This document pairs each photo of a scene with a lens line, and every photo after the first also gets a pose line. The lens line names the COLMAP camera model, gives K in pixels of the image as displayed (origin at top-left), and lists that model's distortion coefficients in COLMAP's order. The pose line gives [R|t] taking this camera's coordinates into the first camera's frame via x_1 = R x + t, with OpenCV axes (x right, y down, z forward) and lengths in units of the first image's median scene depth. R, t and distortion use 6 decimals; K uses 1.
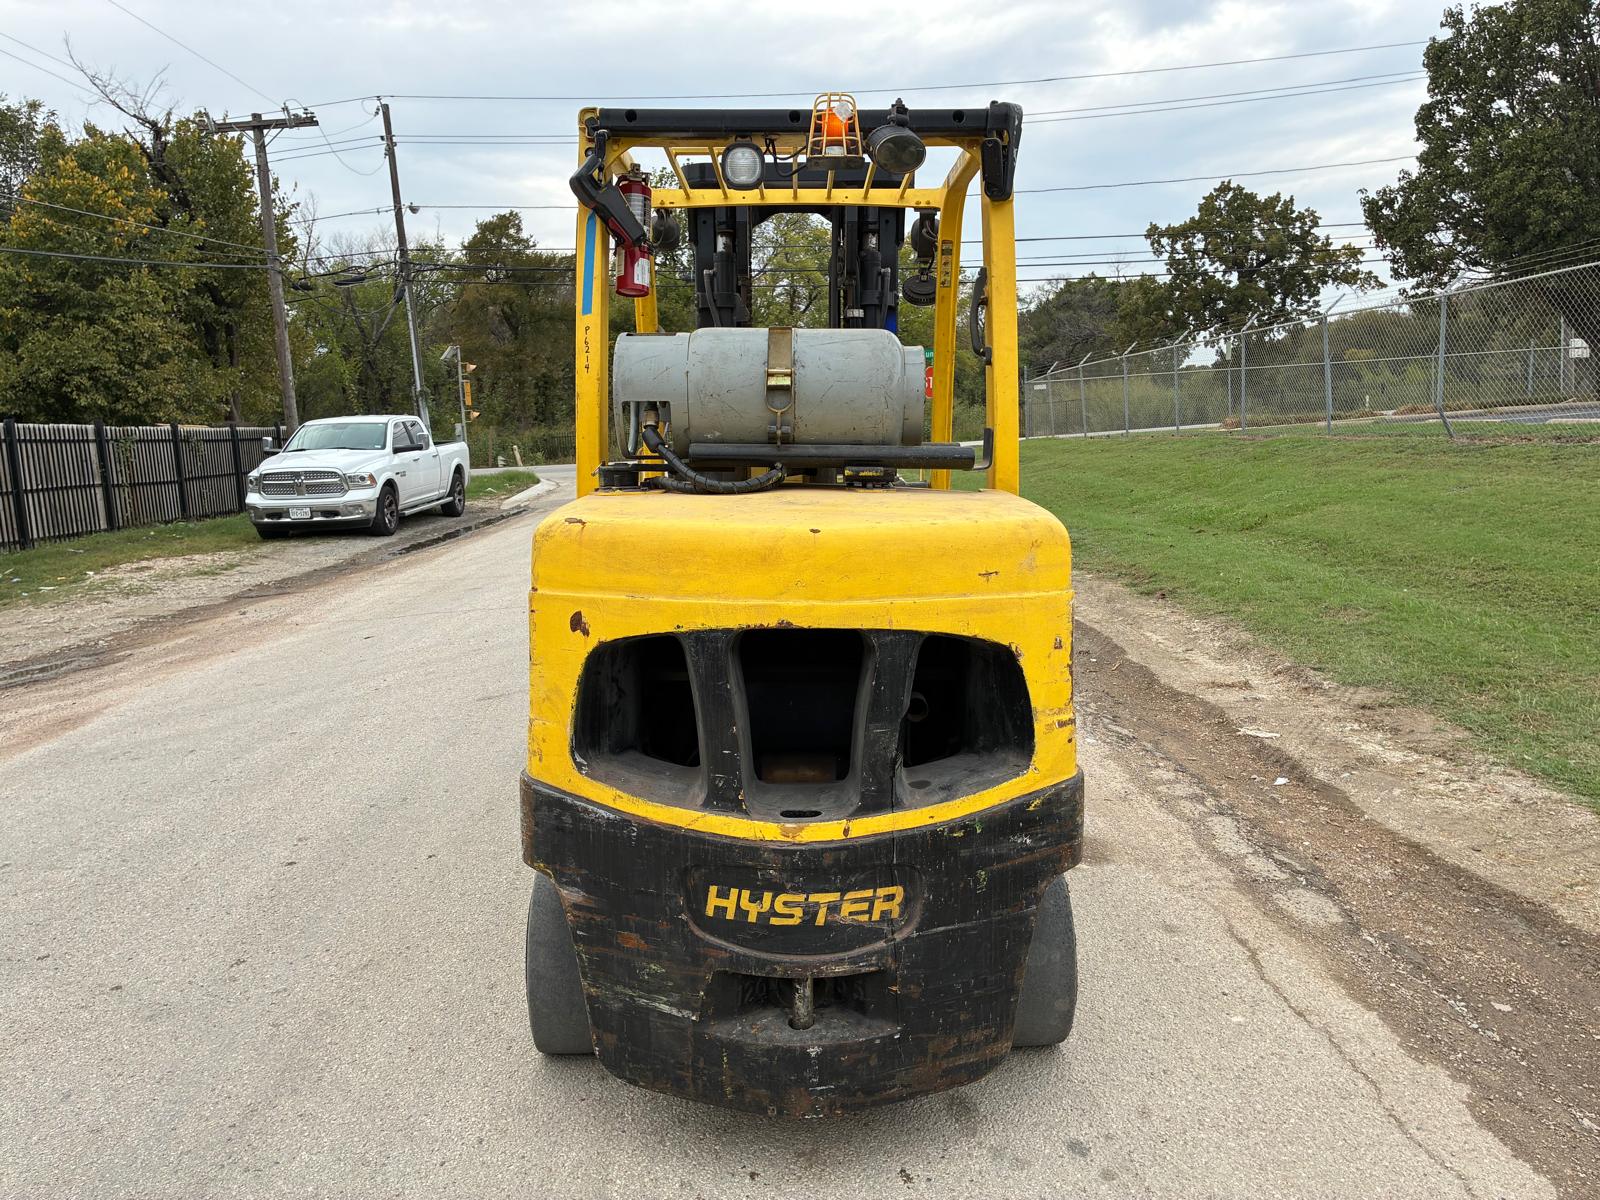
lens RADIAL K [[1205.6, 0, 817.1], [0, 1205.6, 603.8], [0, 0, 1]] dist [0.043528, -0.048847]
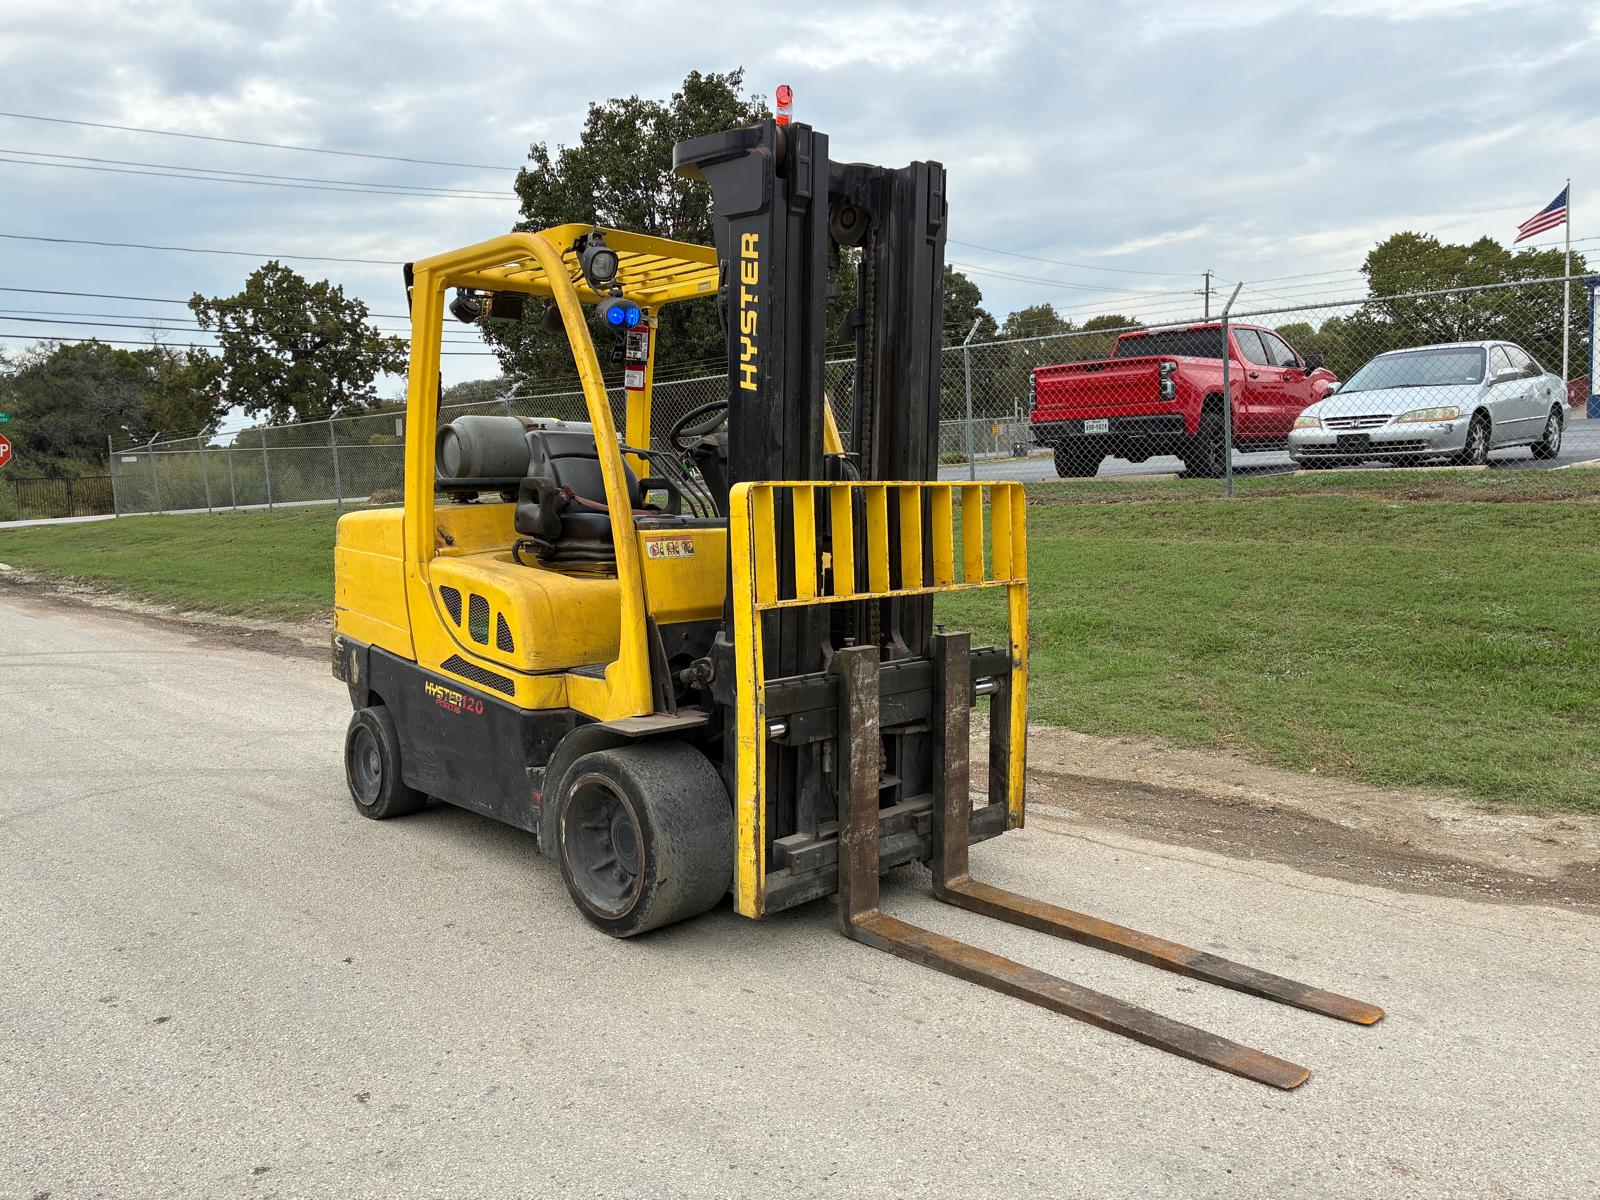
lens RADIAL K [[1205.6, 0, 809.2], [0, 1205.6, 594.6], [0, 0, 1]] dist [0.043528, -0.048847]
pose [[0.720771, -0.053651, 0.691094, -1.136529], [0.105330, 0.993900, -0.032694, 0.029154], [-0.685124, 0.096358, 0.722025, 0.257589]]
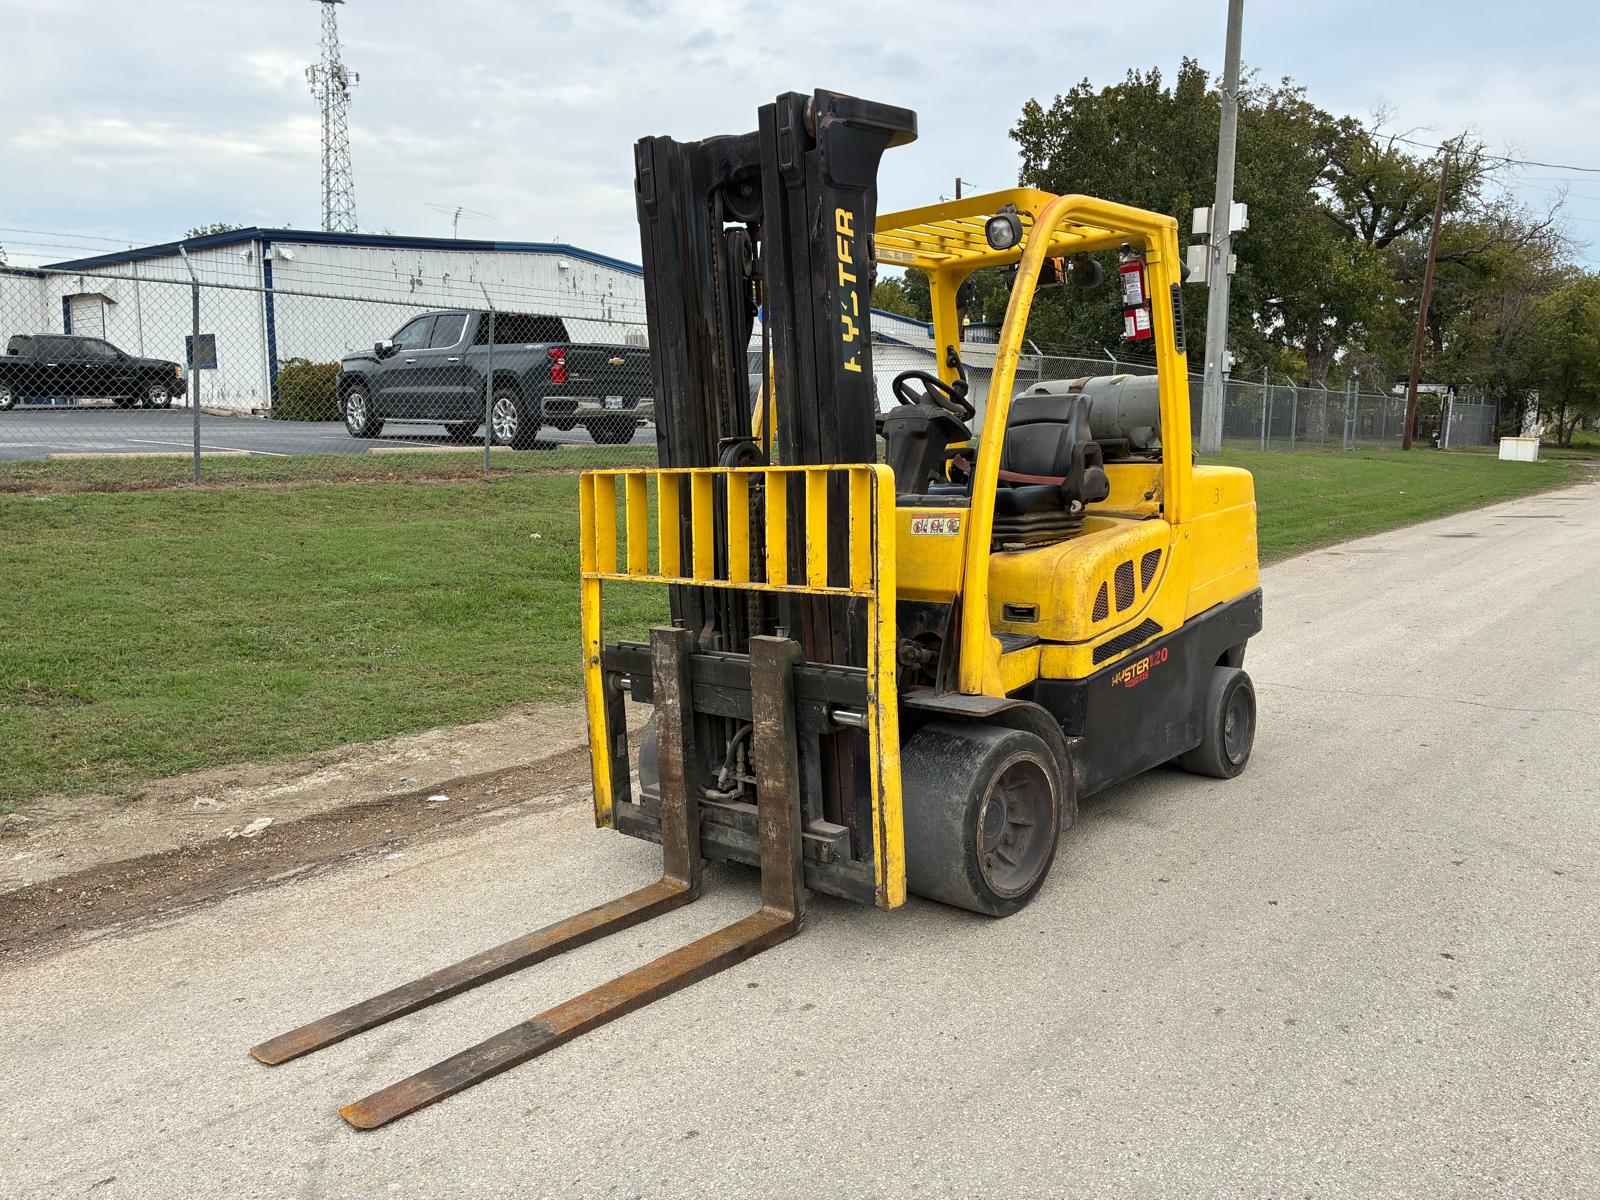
lens RADIAL K [[1205.6, 0, 815.0], [0, 1205.6, 589.7], [0, 0, 1]] dist [0.043528, -0.048847]
pose [[-0.732574, -0.048611, 0.678949, -1.160816], [0.135146, 0.967202, 0.215070, -0.449218], [-0.667136, 0.249312, -0.701978, 3.195973]]
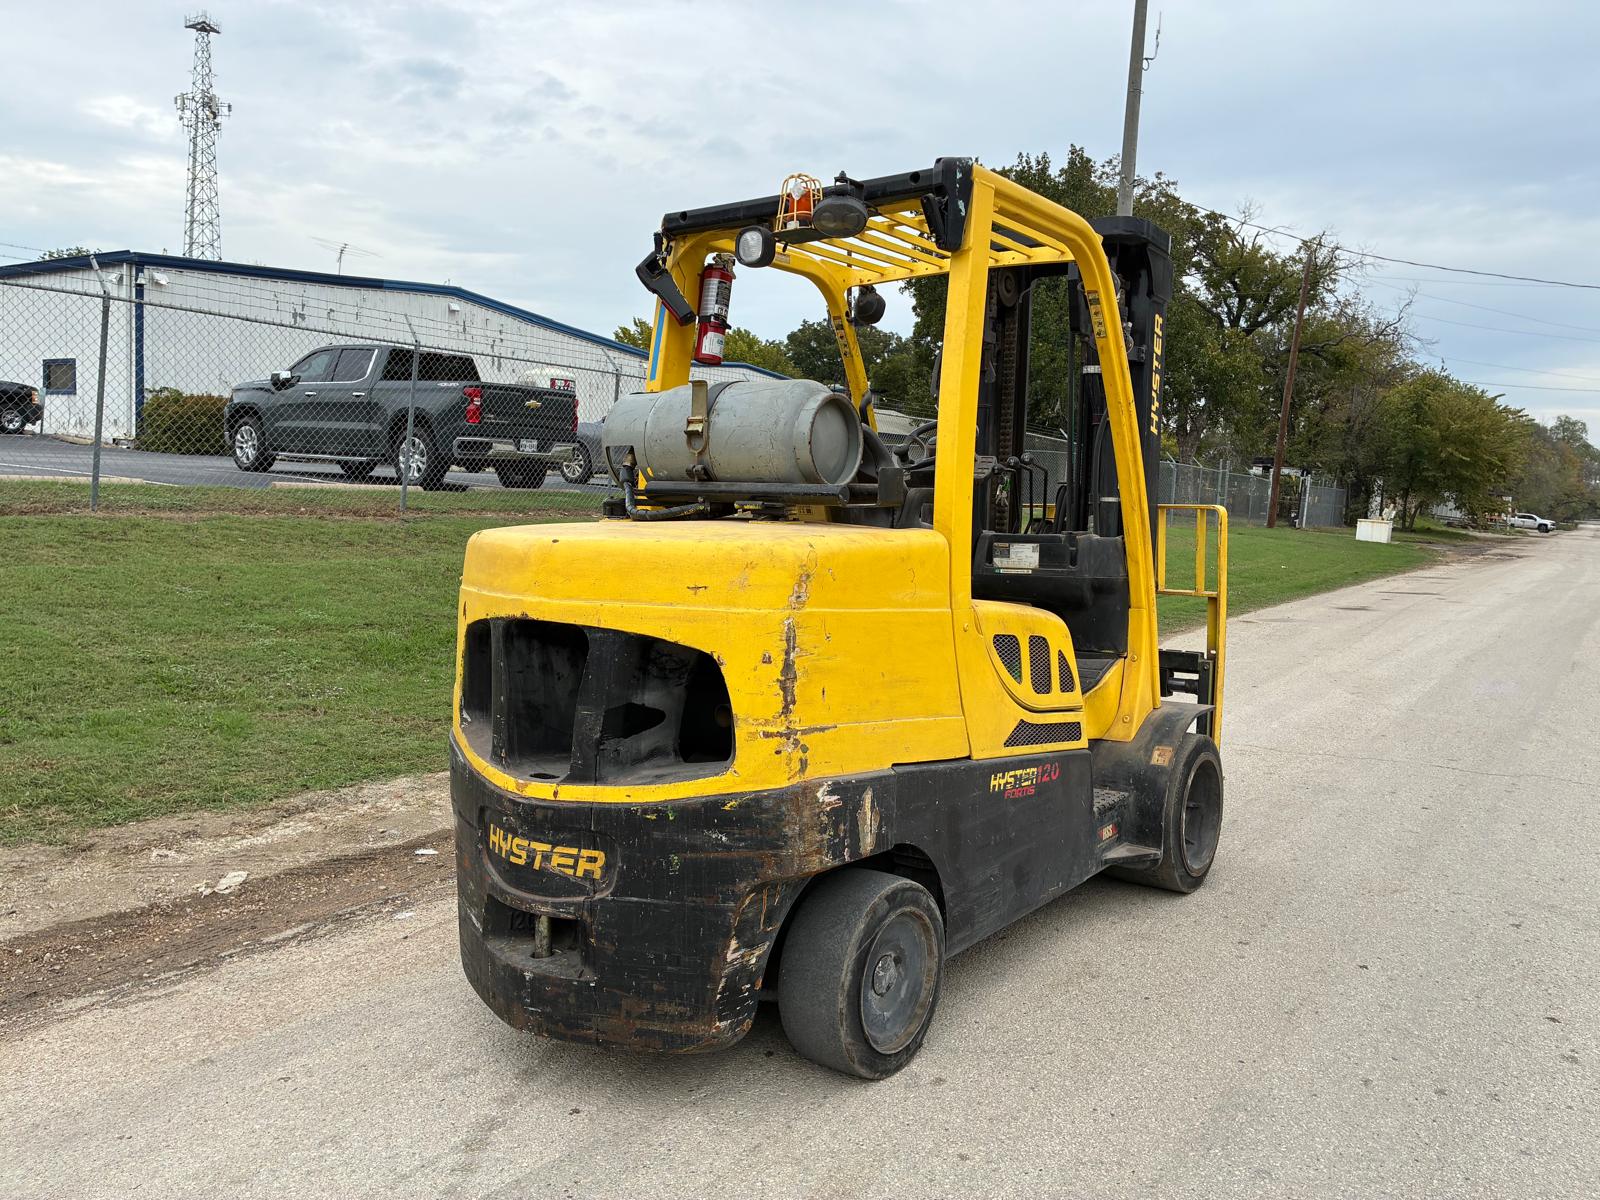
lens RADIAL K [[1205.6, 0, 810.4], [0, 1205.6, 592.8], [0, 0, 1]] dist [0.043528, -0.048847]
pose [[-0.798259, -0.040954, 0.600920, -0.880570], [0.086329, 0.979605, 0.181441, -0.438214], [-0.596095, 0.196714, -0.778443, 3.318837]]
